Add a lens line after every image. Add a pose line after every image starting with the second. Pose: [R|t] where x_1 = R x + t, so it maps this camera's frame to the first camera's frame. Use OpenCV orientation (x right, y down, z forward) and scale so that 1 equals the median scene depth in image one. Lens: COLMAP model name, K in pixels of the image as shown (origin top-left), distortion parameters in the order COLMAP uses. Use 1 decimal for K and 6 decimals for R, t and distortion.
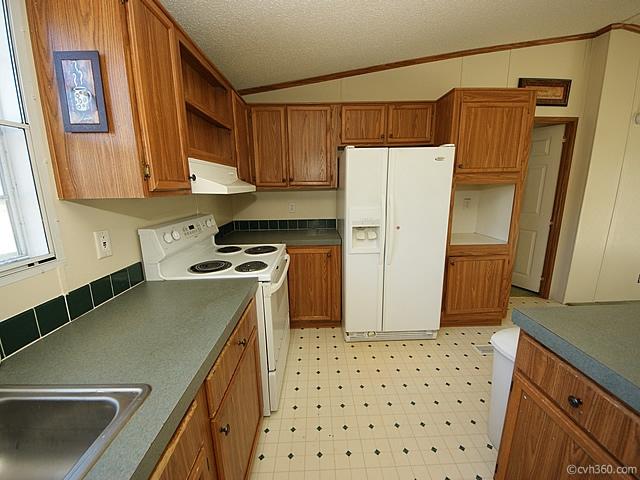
lens RADIAL K [[259.8, 0, 320.5], [0, 259.8, 237.0], [0, 0, 1]] dist [-0.003407, -0.003202]
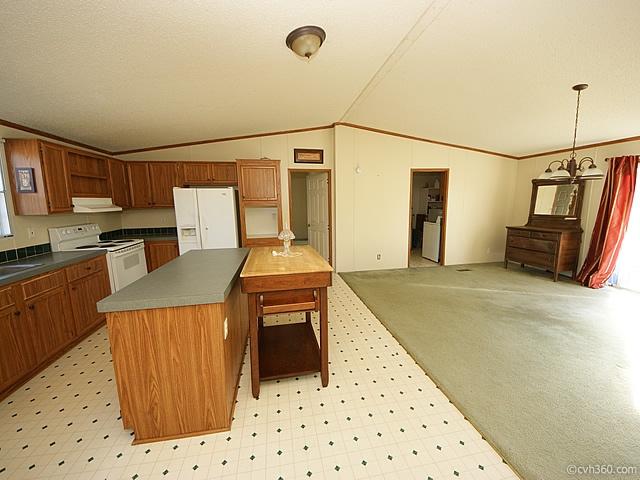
lens RADIAL K [[259.8, 0, 319.2], [0, 259.8, 239.8], [0, 0, 1]] dist [-0.003407, -0.003202]
pose [[0.986169, -0.022261, 0.164242, 0.845329], [0.030847, 0.998277, -0.049914, 0.171381], [-0.162848, 0.054290, 0.985156, -1.074169]]
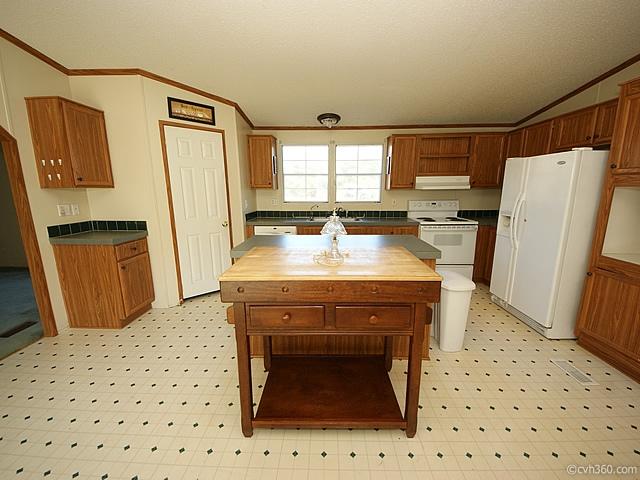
lens RADIAL K [[259.8, 0, 316.9], [0, 259.8, 242.4], [0, 0, 1]] dist [-0.003407, -0.003202]
pose [[-0.063075, 0.217811, -0.973951, 1.665315], [-0.191333, 0.955153, 0.225998, -0.027372], [0.979496, 0.200604, -0.018572, 0.069477]]
